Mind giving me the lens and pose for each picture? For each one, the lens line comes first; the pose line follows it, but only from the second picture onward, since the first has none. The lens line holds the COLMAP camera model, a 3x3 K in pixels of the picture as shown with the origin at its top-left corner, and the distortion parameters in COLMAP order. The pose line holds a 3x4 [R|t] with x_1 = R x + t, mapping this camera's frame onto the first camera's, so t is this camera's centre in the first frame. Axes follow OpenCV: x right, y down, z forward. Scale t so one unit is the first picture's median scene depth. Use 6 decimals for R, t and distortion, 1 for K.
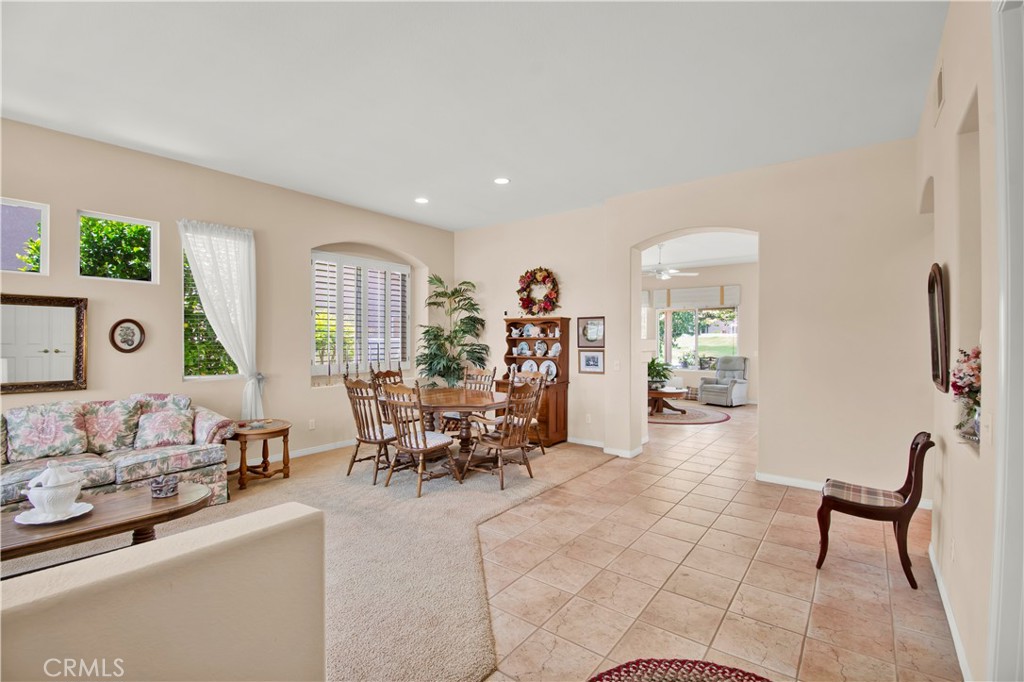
lens RADIAL K [[458.9, 0, 512.3], [0, 458.9, 338.6], [0, 0, 1]] dist [0.002457, -0.014185]
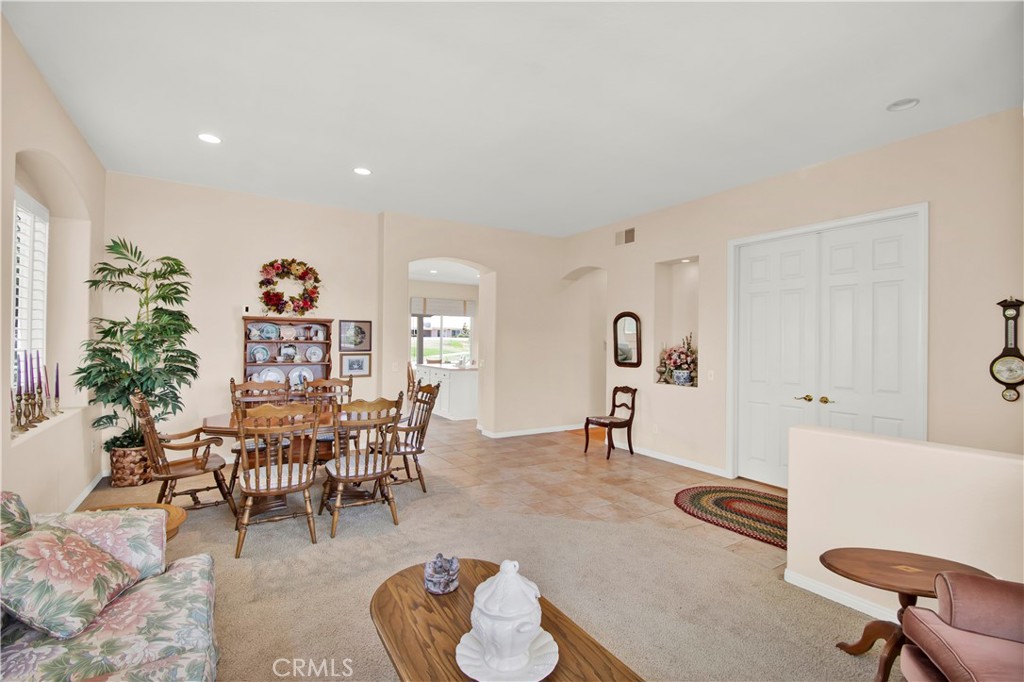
lens RADIAL K [[458.9, 0, 512.9], [0, 458.9, 341.9], [0, 0, 1]] dist [0.002457, -0.014185]
pose [[0.354857, 0.002718, 0.934917, -0.625607], [-0.009834, 0.999951, 0.000825, -0.004760], [-0.934869, -0.009487, 0.354867, 0.314763]]
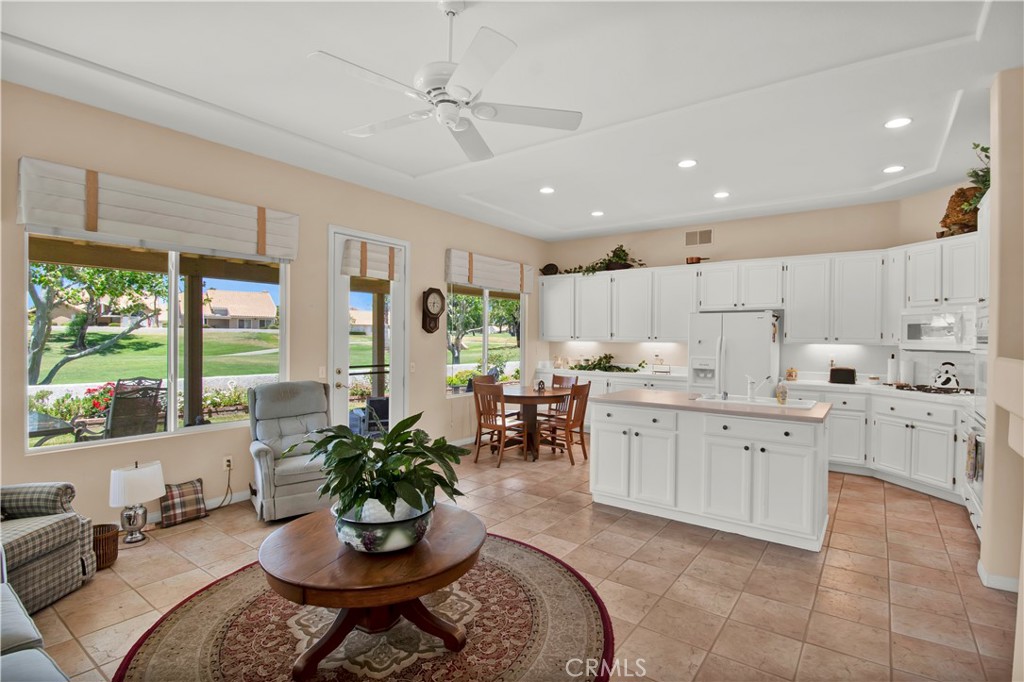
lens RADIAL K [[497.0, 0, 512.4], [0, 497.0, 341.6], [0, 0, 1]] dist [0.001222, -0.011070]
pose [[-0.015033, -0.012814, 0.999805, 0.035425], [-0.008048, 0.999887, 0.012694, -0.011152], [-0.999855, -0.007856, -0.015135, 1.313727]]
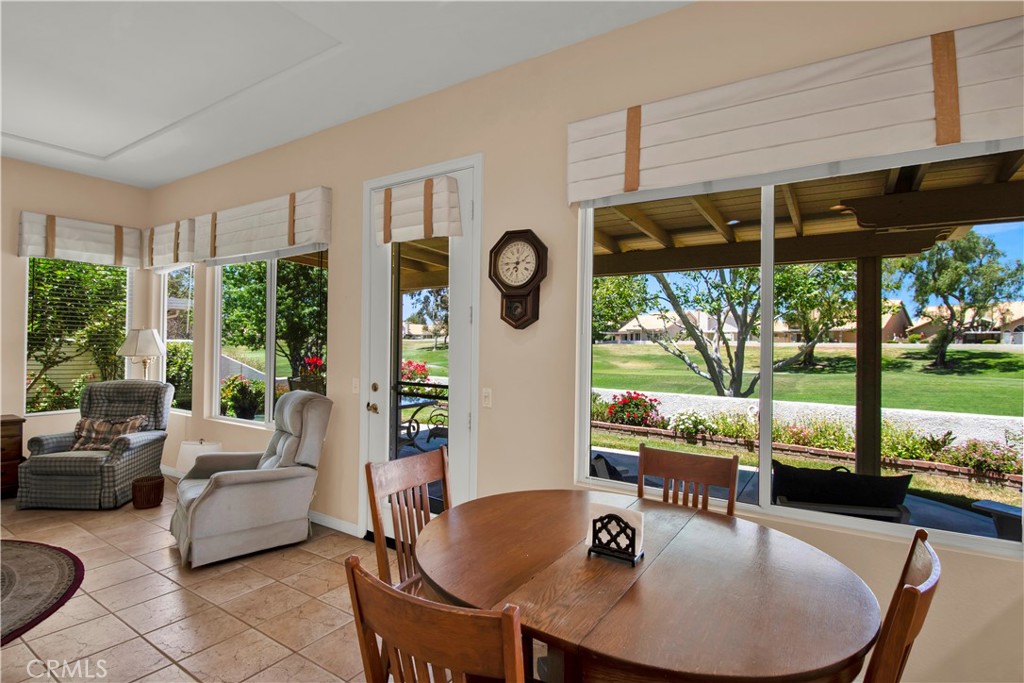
lens RADIAL K [[497.0, 0, 512.9], [0, 497.0, 339.7], [0, 0, 1]] dist [0.001222, -0.011070]
pose [[0.996770, 0.012149, 0.079382, 0.997456], [-0.011241, 0.999866, -0.011882, 0.001575], [-0.079515, 0.010952, 0.996773, 1.002351]]
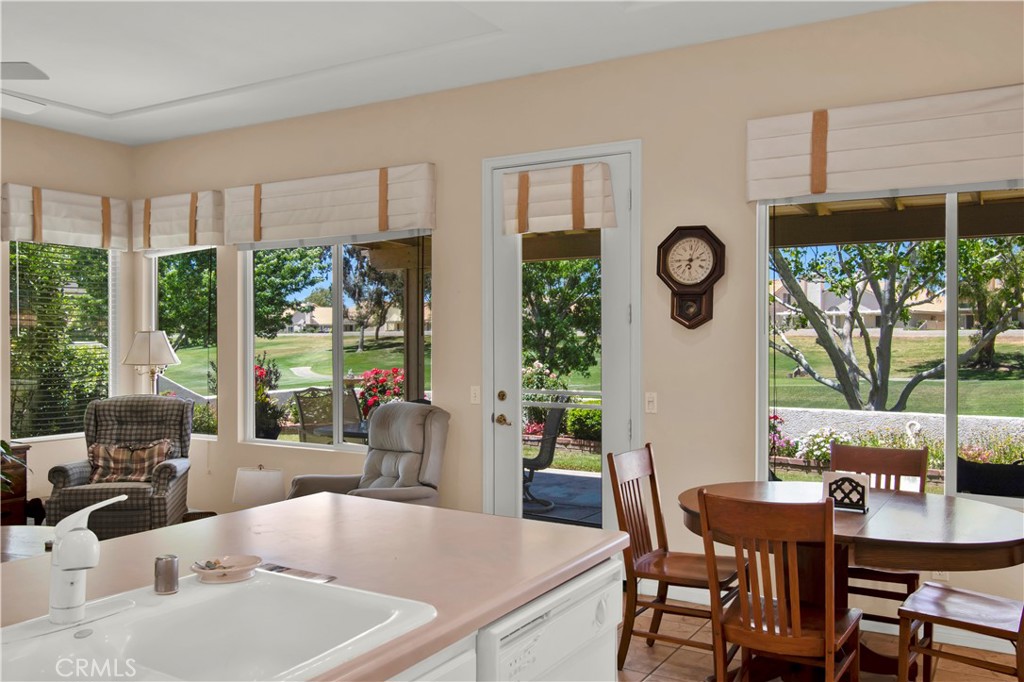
lens RADIAL K [[849.6, 0, 508.0], [0, 849.6, 340.5], [0, 0, 1]] dist [-0.009887, -0.000177]
pose [[0.994687, -0.002979, 0.102907, 0.800151], [0.003065, 0.999995, -0.000676, -0.003831], [-0.102904, 0.000988, 0.994691, 0.730340]]
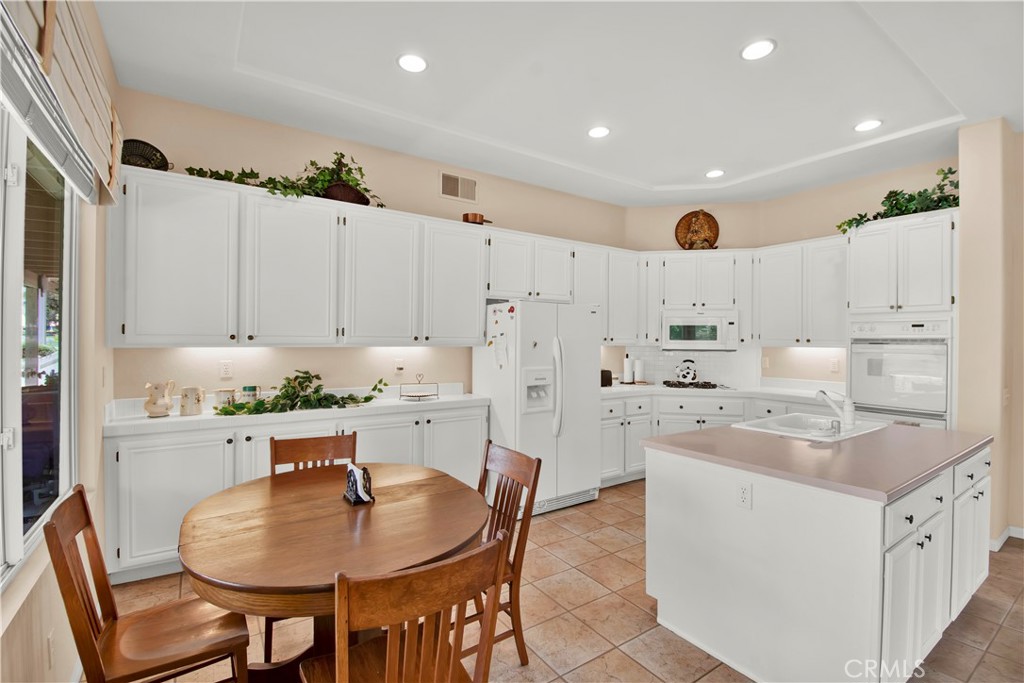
lens RADIAL K [[458.9, 0, 510.8], [0, 458.9, 340.3], [0, 0, 1]] dist [0.002457, -0.014185]
pose [[-0.946289, -0.010014, 0.323167, 0.868021], [-0.009365, 0.999950, 0.003565, -0.008751], [-0.323186, 0.000348, -0.946335, 1.506357]]
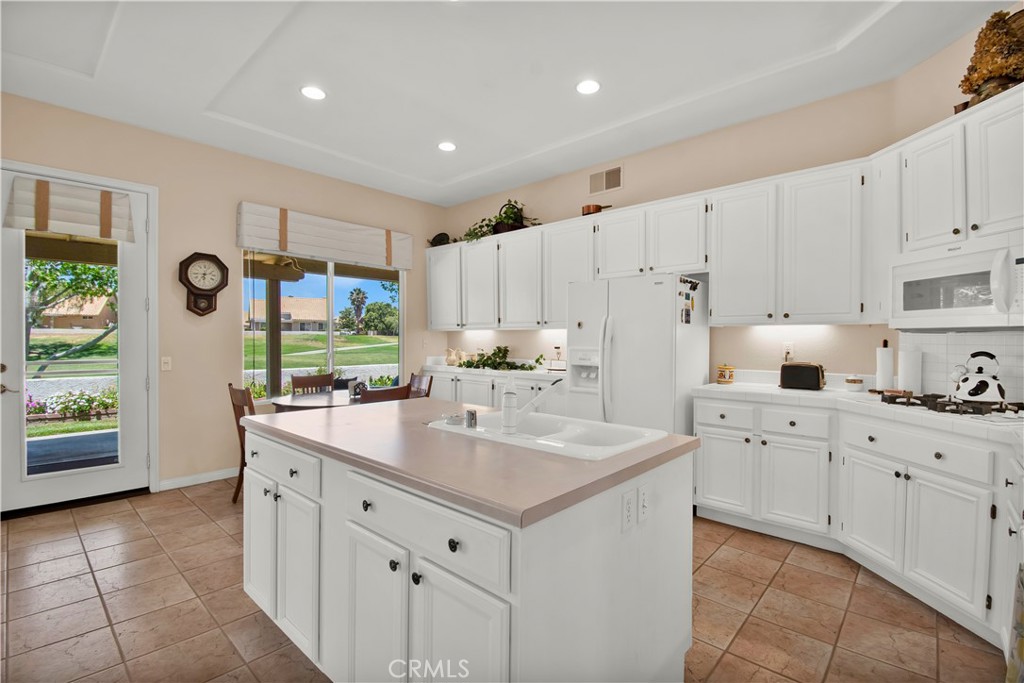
lens RADIAL K [[458.9, 0, 516.5], [0, 458.9, 341.4], [0, 0, 1]] dist [0.002457, -0.014185]
pose [[0.083292, -0.011185, 0.996462, 0.414319], [-0.001028, 0.999936, 0.011310, 0.014431], [-0.996525, -0.001966, 0.083275, 0.952669]]
